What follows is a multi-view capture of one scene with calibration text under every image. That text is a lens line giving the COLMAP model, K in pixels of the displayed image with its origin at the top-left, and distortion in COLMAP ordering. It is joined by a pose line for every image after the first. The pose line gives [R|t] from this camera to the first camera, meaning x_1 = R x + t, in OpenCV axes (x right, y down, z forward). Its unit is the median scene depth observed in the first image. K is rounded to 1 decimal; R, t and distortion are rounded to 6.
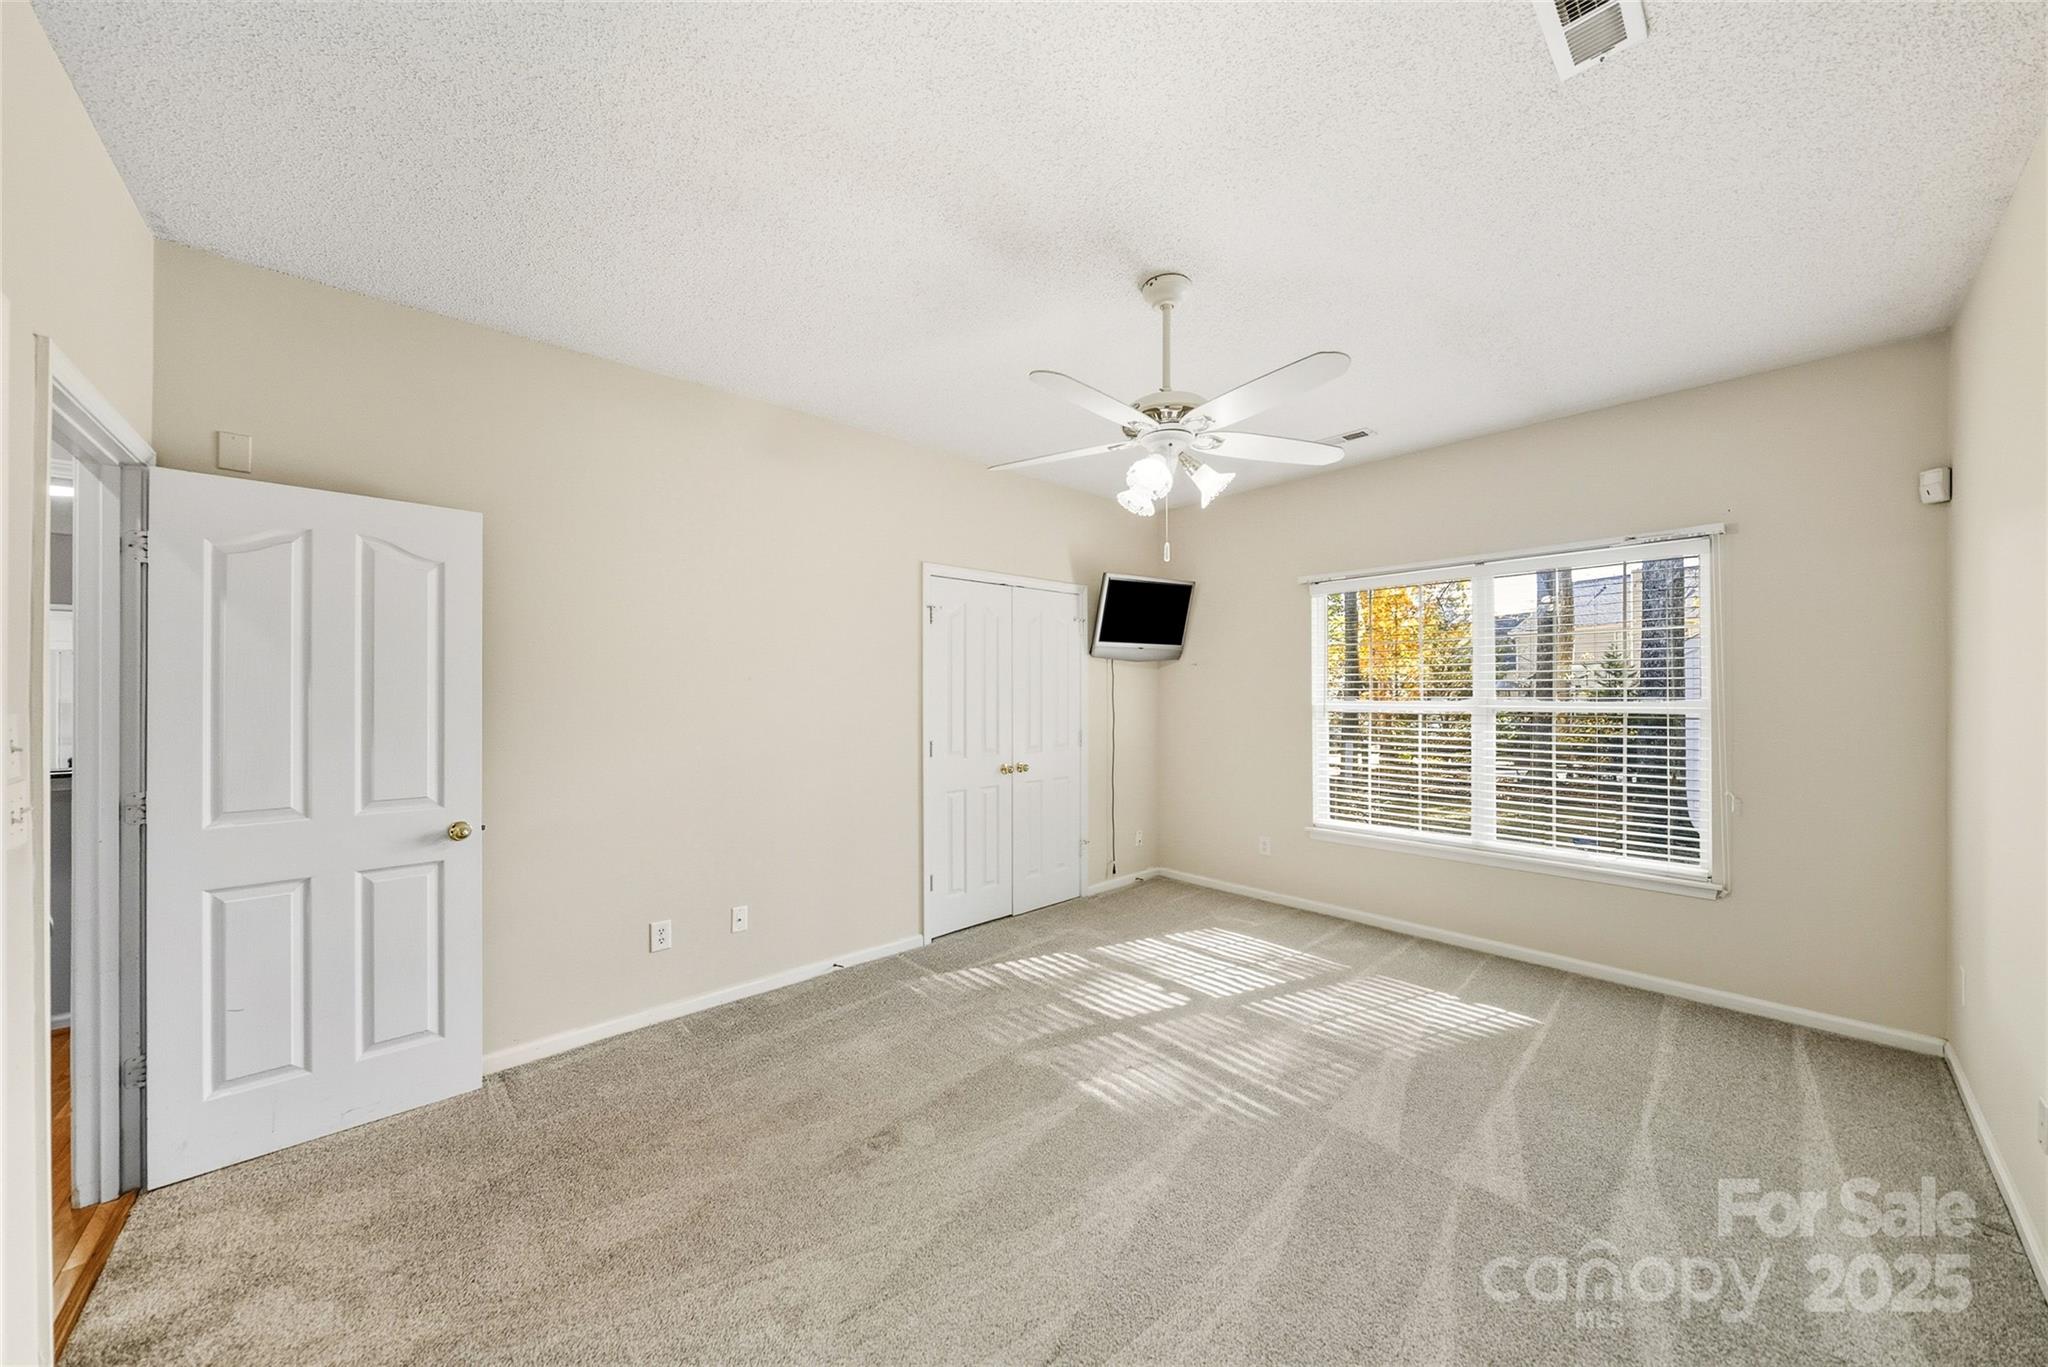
lens RADIAL K [[659.7, 0, 1081.1], [0, 659.7, 682.7], [0, 0, 1]] dist [-0.000274, -0.000031]
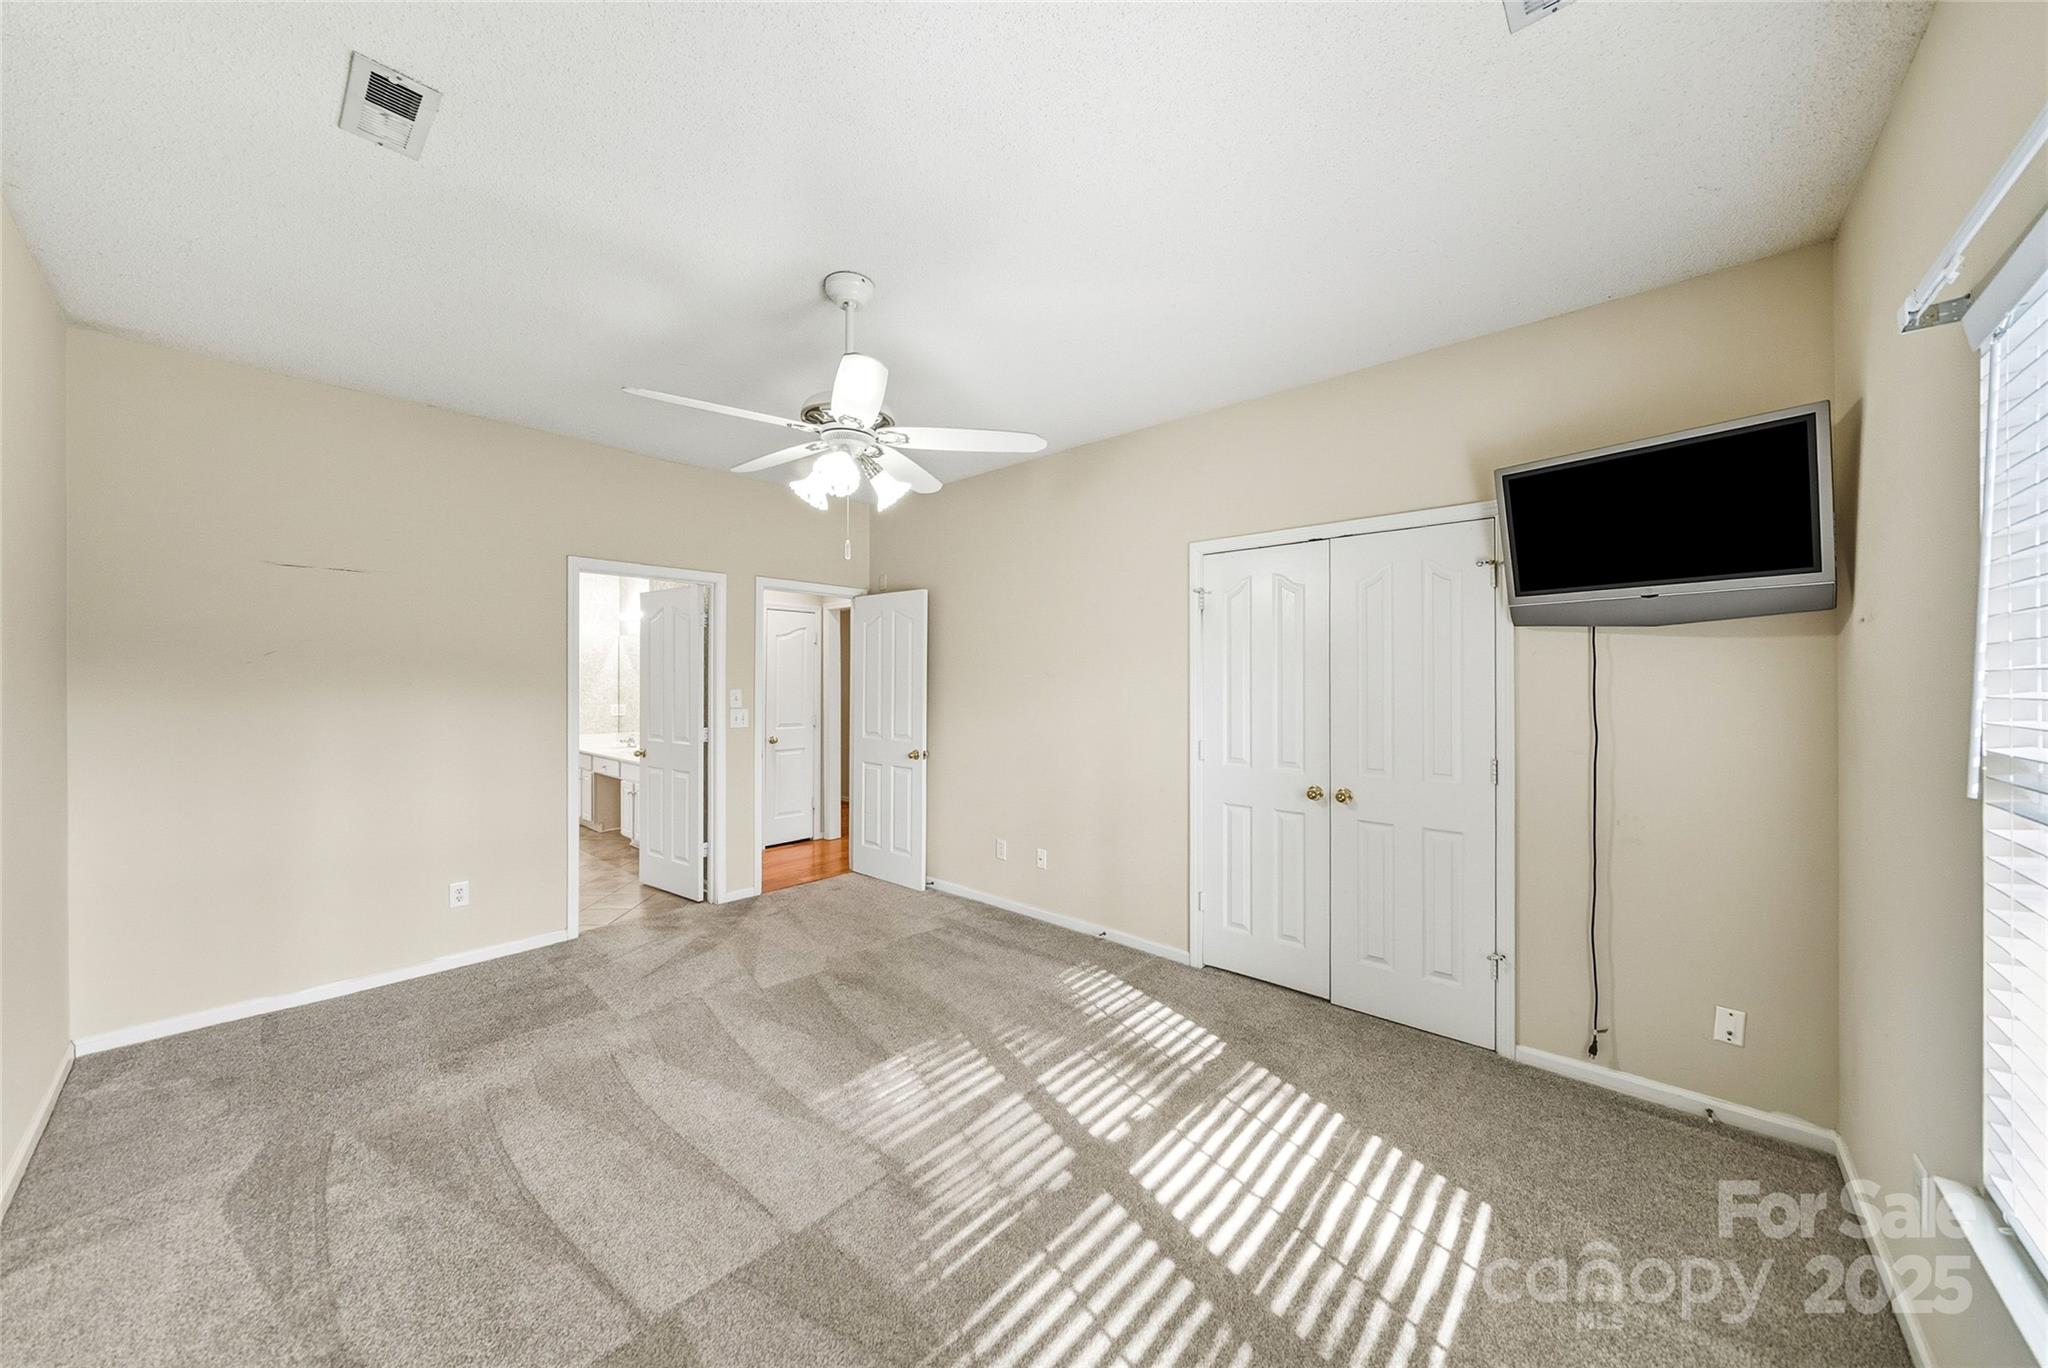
lens RADIAL K [[708.6, 0, 1014.0], [0, 708.6, 681.7], [0, 0, 1]] dist [-0.000939, -0.000027]
pose [[0.080682, 0.005210, -0.996726, 0.764557], [0.009372, 0.999938, 0.005985, -0.000784], [0.996696, -0.009825, 0.080628, 0.729852]]
